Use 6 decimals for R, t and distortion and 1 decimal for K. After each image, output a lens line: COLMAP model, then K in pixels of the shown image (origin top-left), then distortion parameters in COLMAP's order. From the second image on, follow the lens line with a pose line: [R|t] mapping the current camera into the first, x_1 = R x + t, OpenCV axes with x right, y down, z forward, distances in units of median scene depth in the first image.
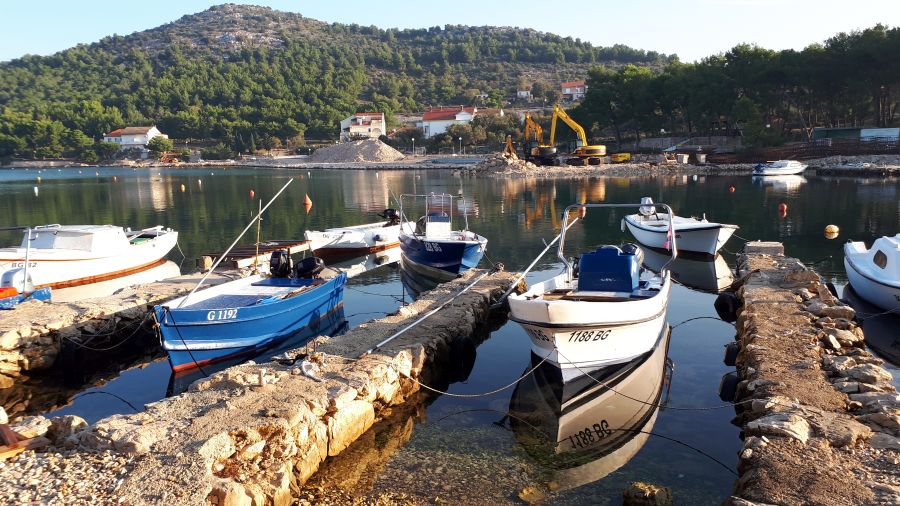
lens RADIAL K [[726.7, 0, 443.7], [0, 726.7, 254.9], [0, 0, 1]] dist [0.124873, -0.183528]
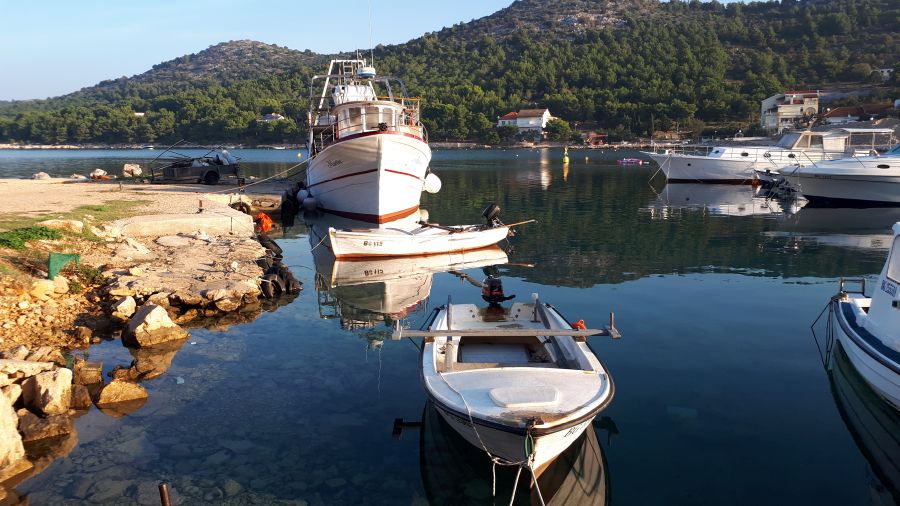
lens RADIAL K [[733.5, 0, 451.2], [0, 733.5, 260.9], [0, 0, 1]] dist [0.037130, -0.019486]
pose [[0.947820, 0.064259, -0.312262, -0.134603], [-0.055485, 0.997777, 0.036912, 0.003288], [0.313940, -0.017660, 0.949279, -0.002768]]
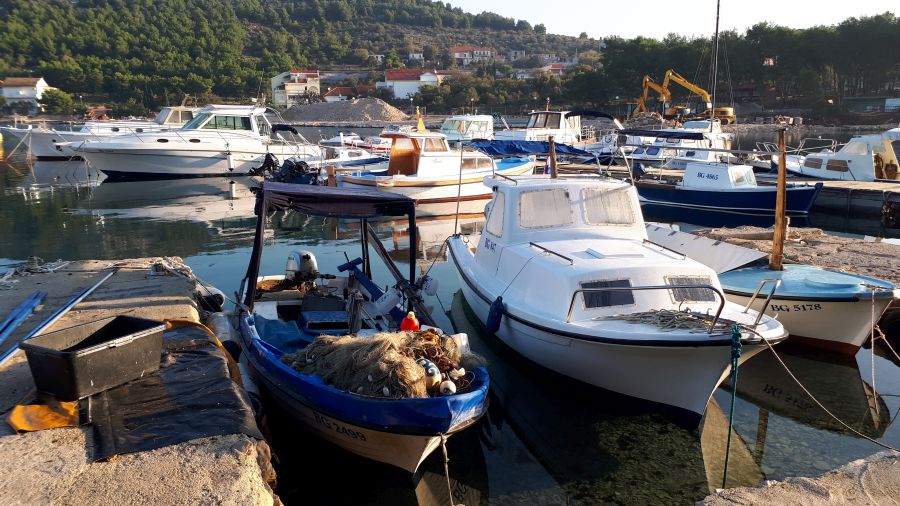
lens RADIAL K [[735.0, 0, 450.0], [0, 735.0, 253.0], [0, 0, 1]] dist [0.045797, -0.027095]
pose [[0.965621, -0.031812, 0.258001, -0.110828], [0.020168, 0.998660, 0.047653, 0.002940], [-0.259172, -0.040811, 0.964969, -0.002200]]
